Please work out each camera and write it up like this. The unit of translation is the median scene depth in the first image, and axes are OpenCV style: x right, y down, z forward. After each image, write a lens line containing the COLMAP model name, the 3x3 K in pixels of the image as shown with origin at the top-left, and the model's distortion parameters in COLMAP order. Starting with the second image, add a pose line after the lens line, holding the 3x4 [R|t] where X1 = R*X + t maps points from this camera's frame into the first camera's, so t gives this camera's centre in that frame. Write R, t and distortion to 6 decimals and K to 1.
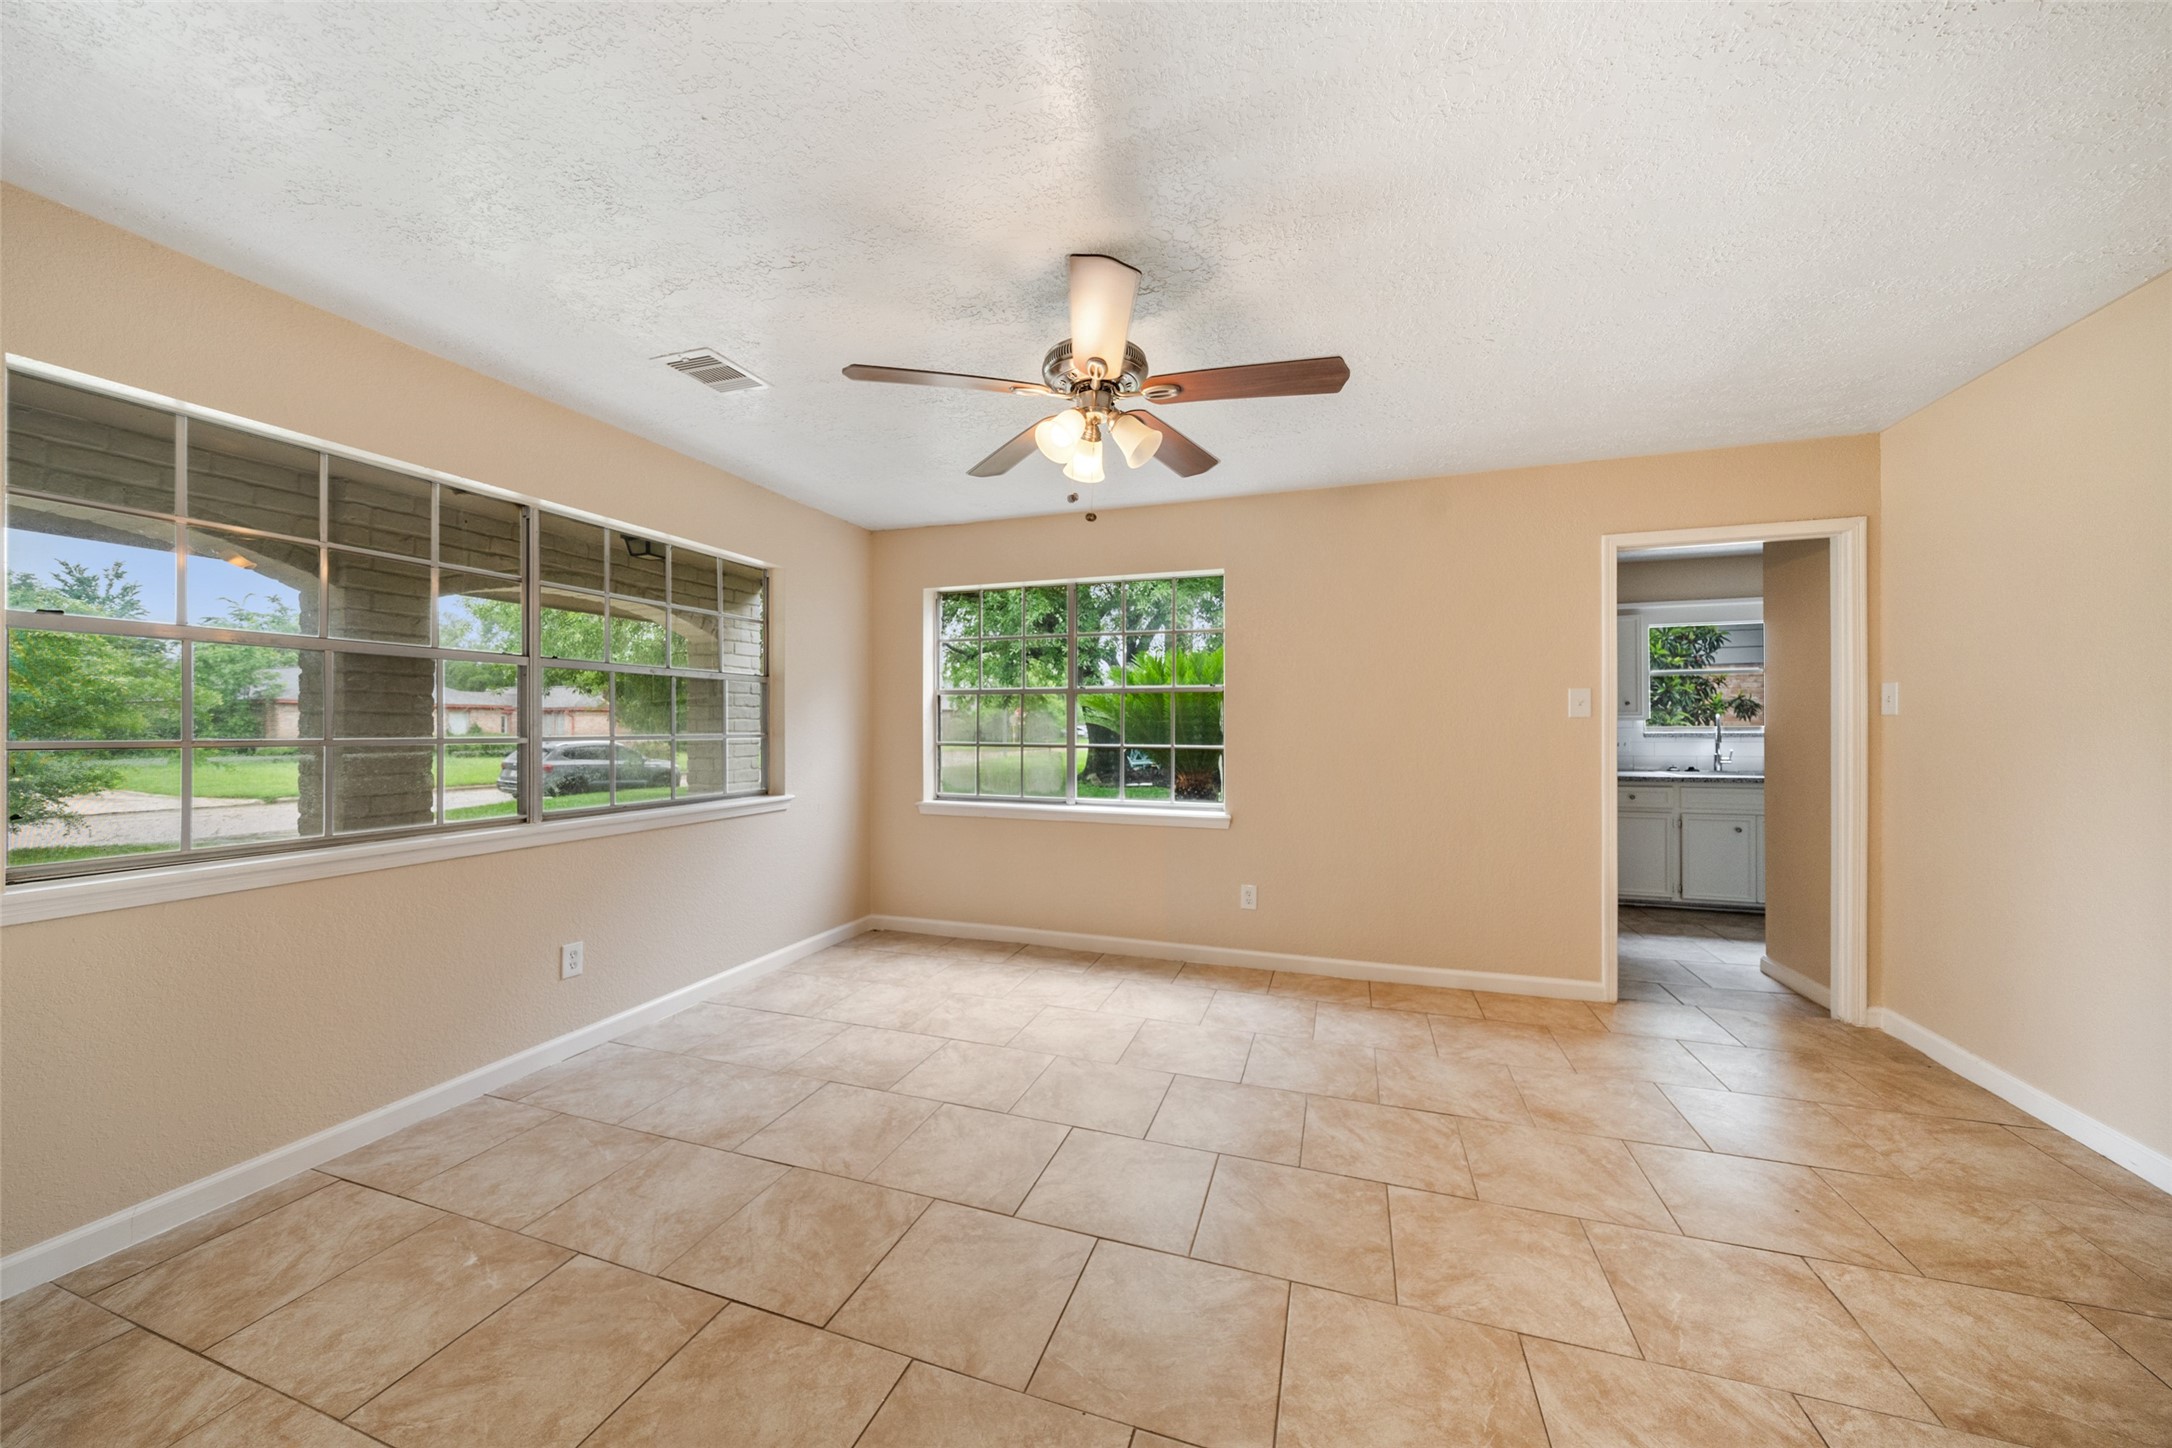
lens RADIAL K [[746.7, 0, 1065.9], [0, 746.7, 711.5], [0, 0, 1]] dist [-0.004484, -0.000159]
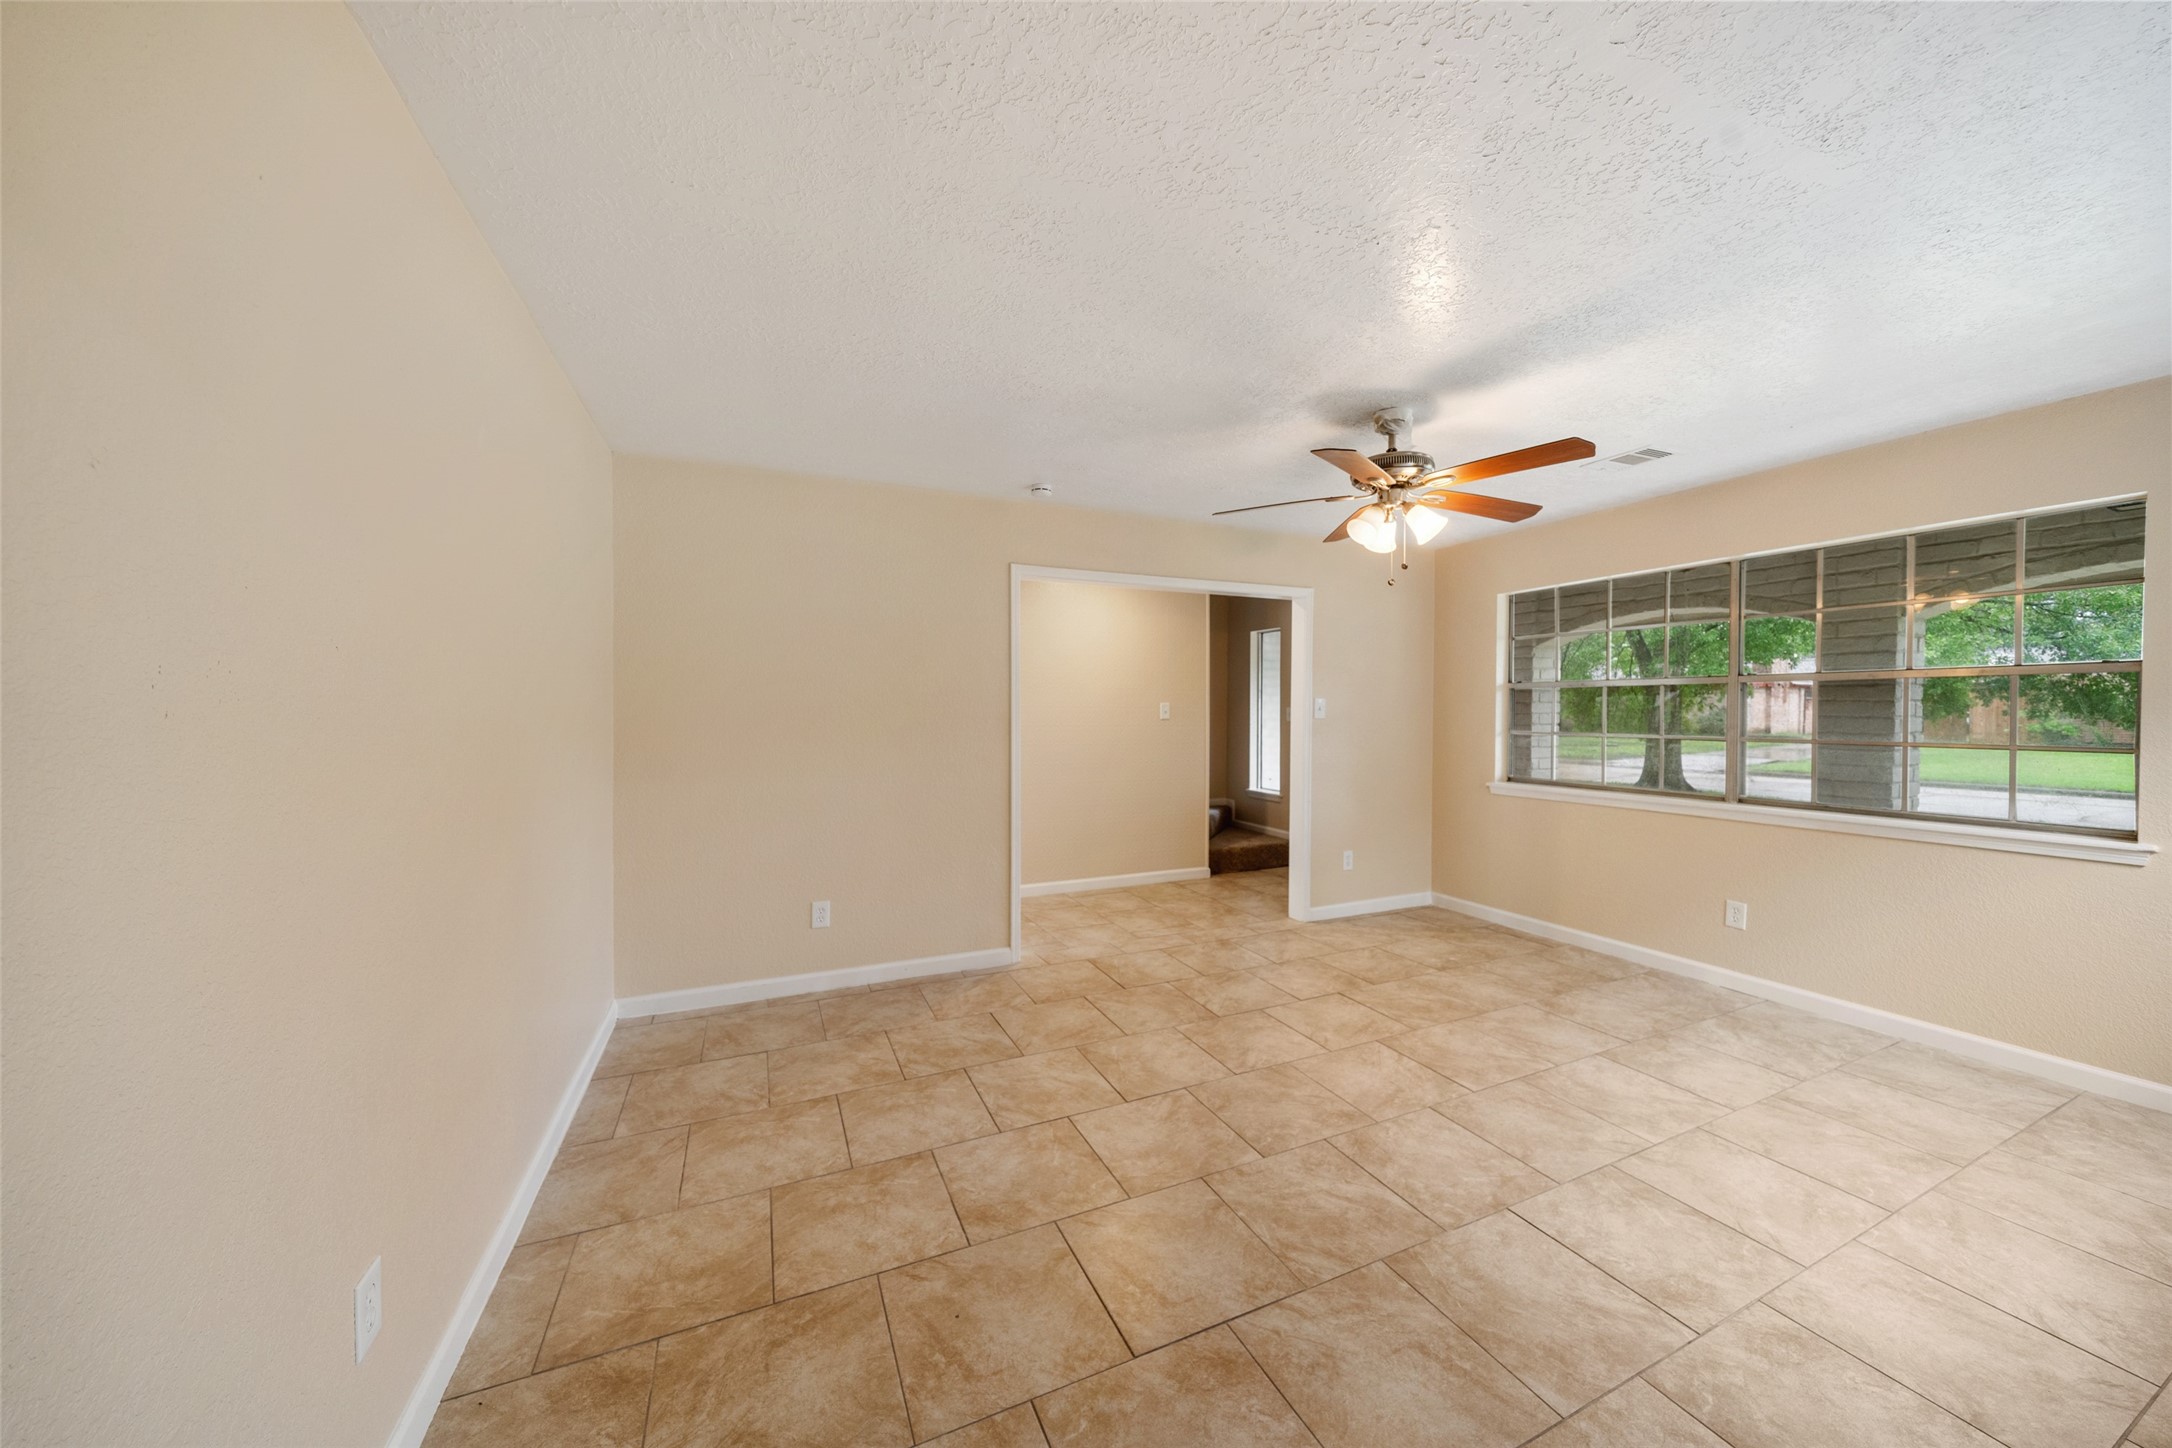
lens RADIAL K [[746.7, 0, 1099.2], [0, 746.7, 730.1], [0, 0, 1]] dist [-0.004484, -0.000159]
pose [[-0.706361, 0.020013, -0.707569, 1.026209], [0.015800, 0.999797, 0.012506, -0.005361], [0.707676, -0.002346, -0.706533, 1.207971]]
